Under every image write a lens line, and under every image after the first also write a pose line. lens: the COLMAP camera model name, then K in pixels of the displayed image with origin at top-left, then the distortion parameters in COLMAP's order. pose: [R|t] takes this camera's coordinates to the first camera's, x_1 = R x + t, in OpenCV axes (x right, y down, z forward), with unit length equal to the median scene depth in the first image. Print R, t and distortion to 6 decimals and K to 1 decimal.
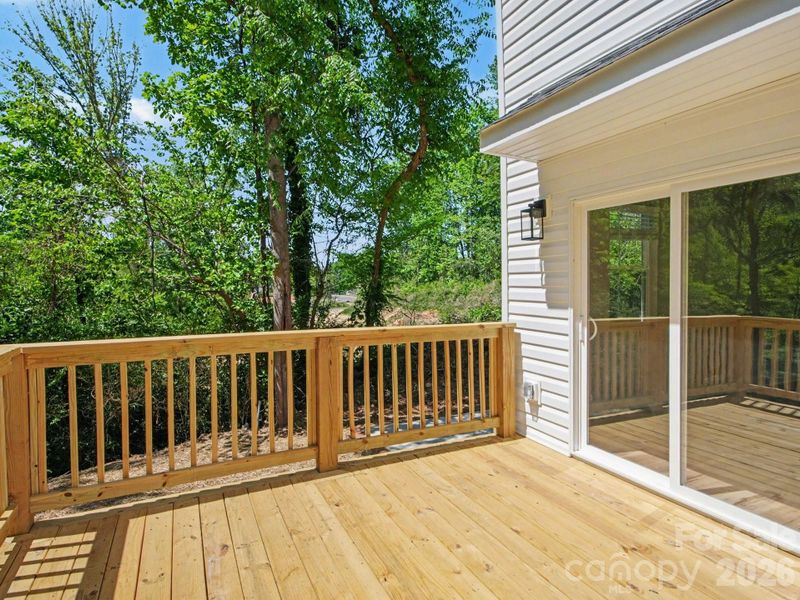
lens RADIAL K [[433.8, 0, 404.7], [0, 433.8, 301.2], [0, 0, 1]] dist [0.005815, 0.000667]
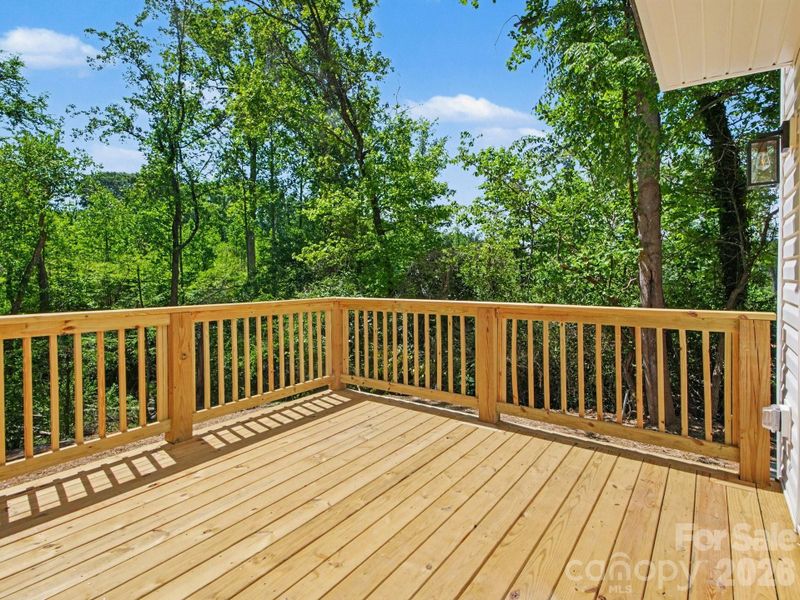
lens RADIAL K [[433.8, 0, 404.7], [0, 433.8, 301.2], [0, 0, 1]] dist [0.005815, 0.000667]
pose [[0.468911, 0.045566, -0.882069, 0.720078], [-0.023710, 0.998958, 0.039000, 0.002734], [0.882927, 0.002626, 0.469503, 0.197456]]
